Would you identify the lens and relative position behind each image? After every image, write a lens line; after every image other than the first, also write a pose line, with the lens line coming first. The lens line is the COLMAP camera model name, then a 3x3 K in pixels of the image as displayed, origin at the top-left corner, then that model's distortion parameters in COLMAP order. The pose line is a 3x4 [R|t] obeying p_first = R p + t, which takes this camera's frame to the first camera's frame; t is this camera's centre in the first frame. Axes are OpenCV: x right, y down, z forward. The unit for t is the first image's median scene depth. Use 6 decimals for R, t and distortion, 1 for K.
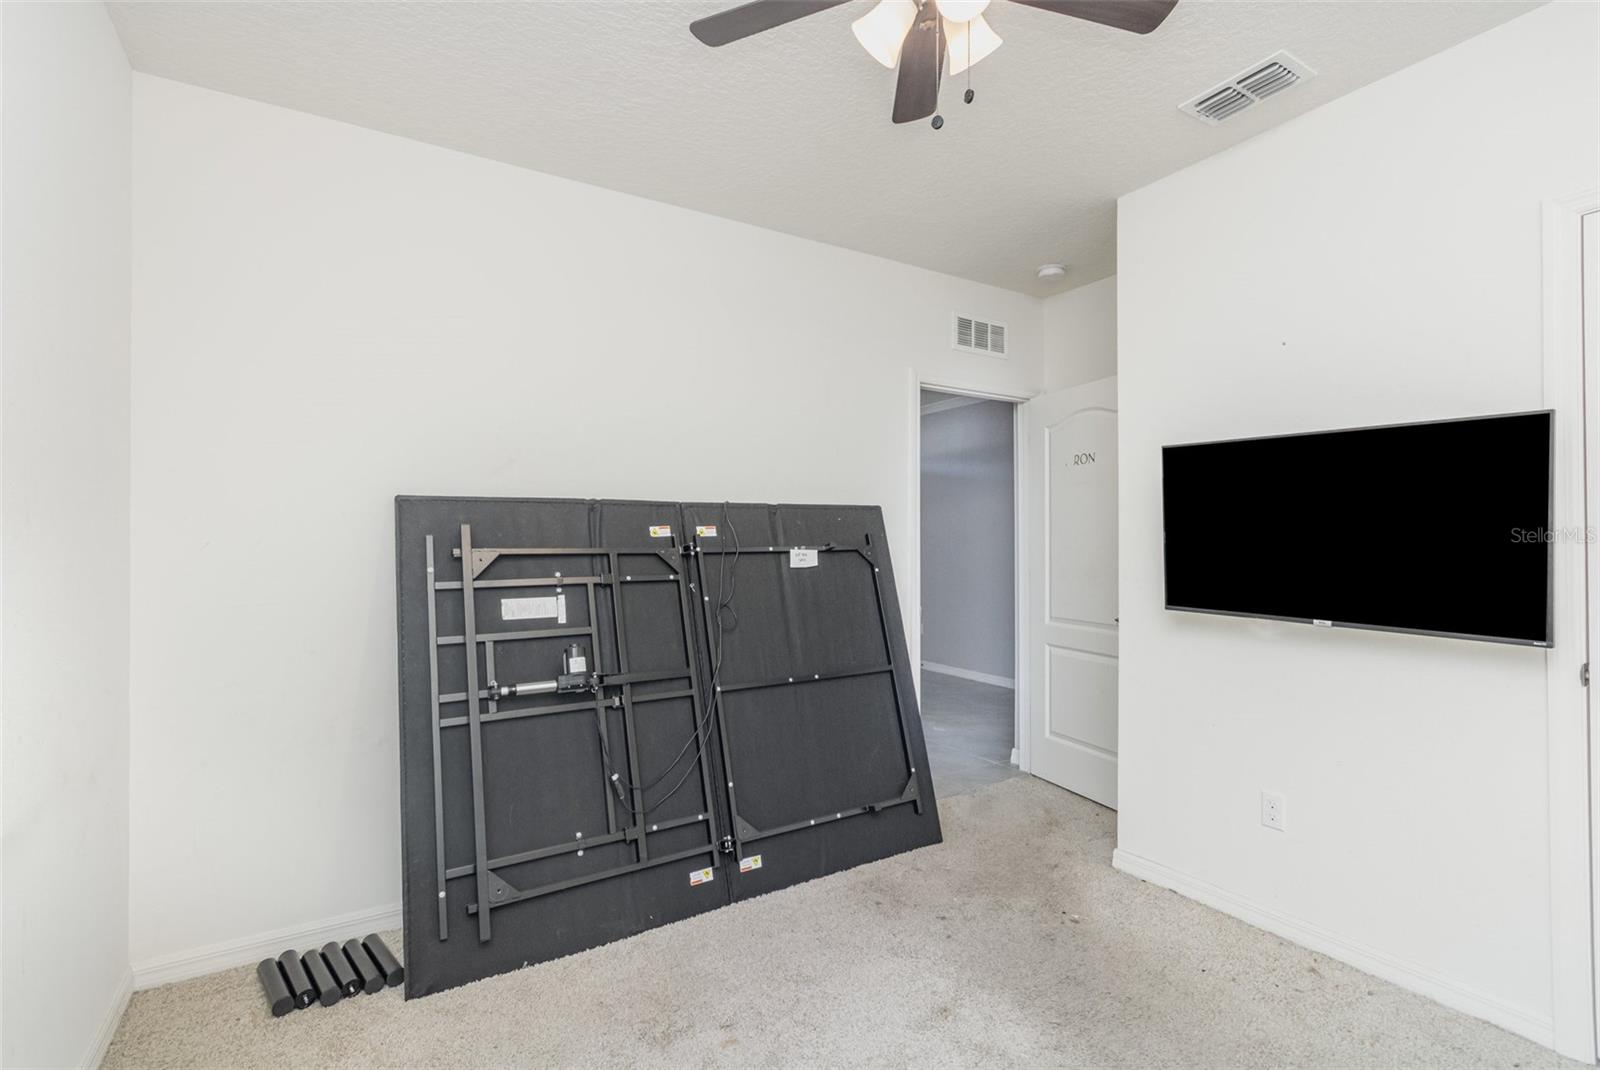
lens RADIAL K [[760.7, 0, 810.3], [0, 760.7, 547.0], [0, 0, 1]] dist [0.000682, -0.000124]
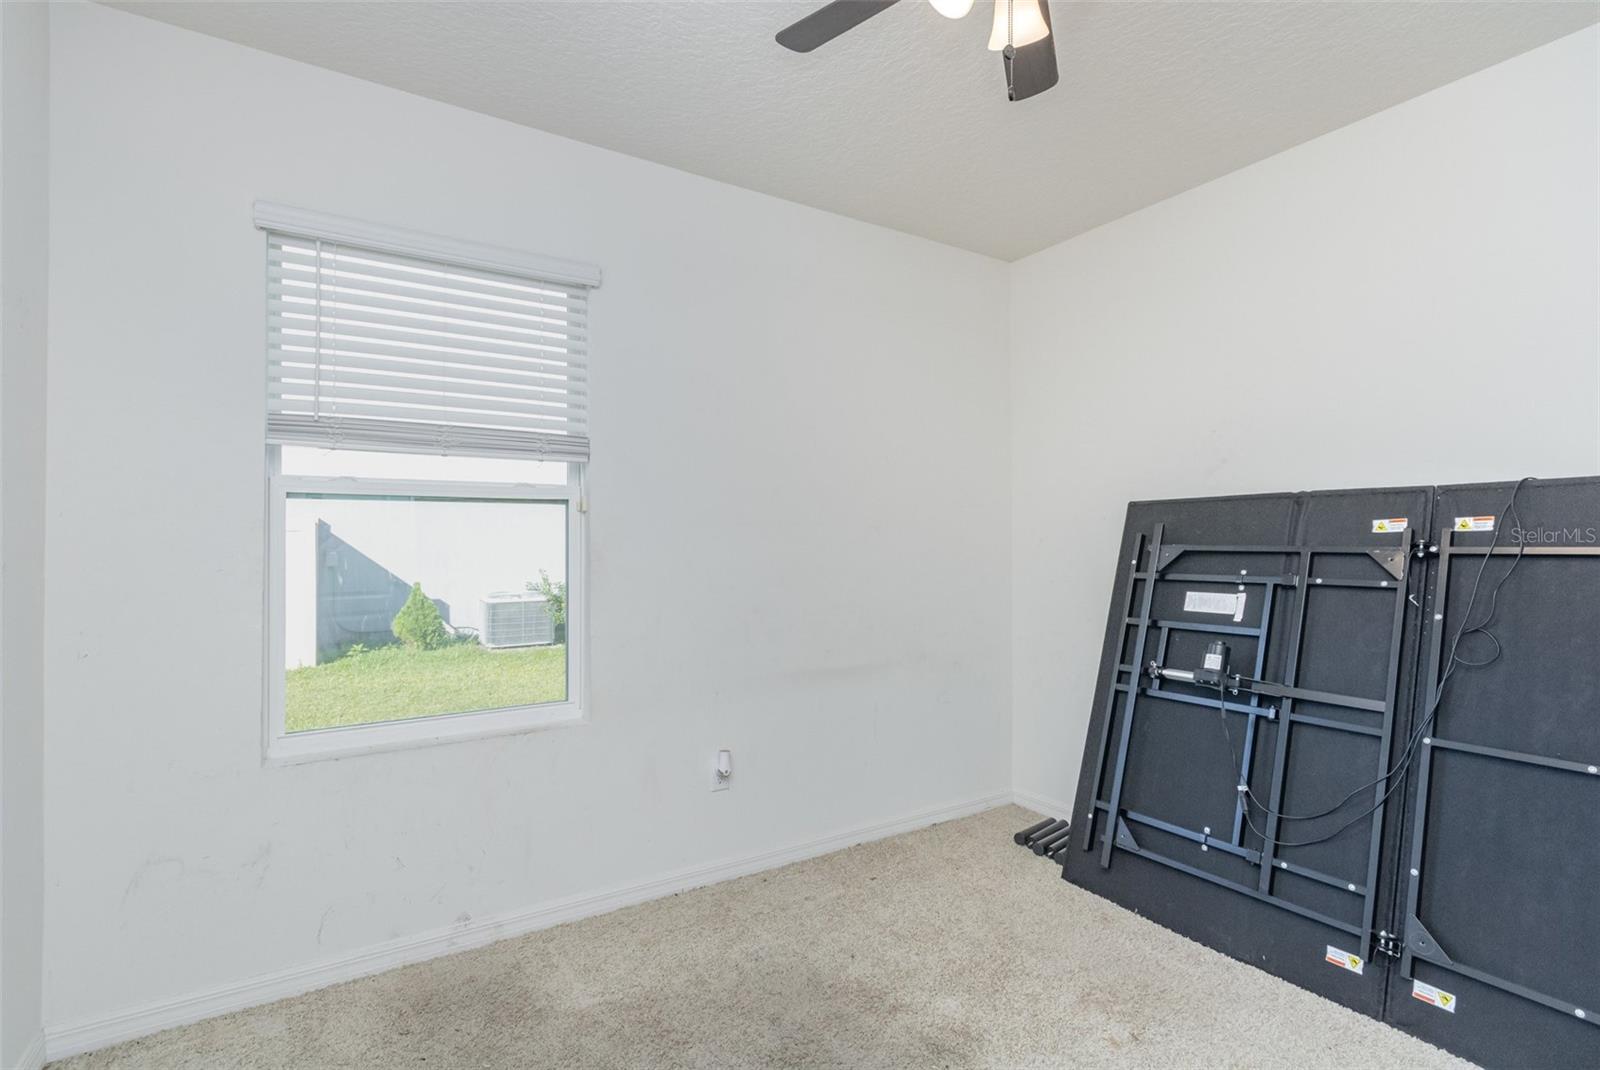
lens RADIAL K [[760.7, 0, 810.3], [0, 760.7, 547.0], [0, 0, 1]] dist [0.000682, -0.000124]
pose [[-0.002474, 0.012083, -0.999924, 0.653765], [-0.005550, 0.999911, 0.012097, -0.005141], [0.999982, 0.005580, -0.002407, 0.442602]]
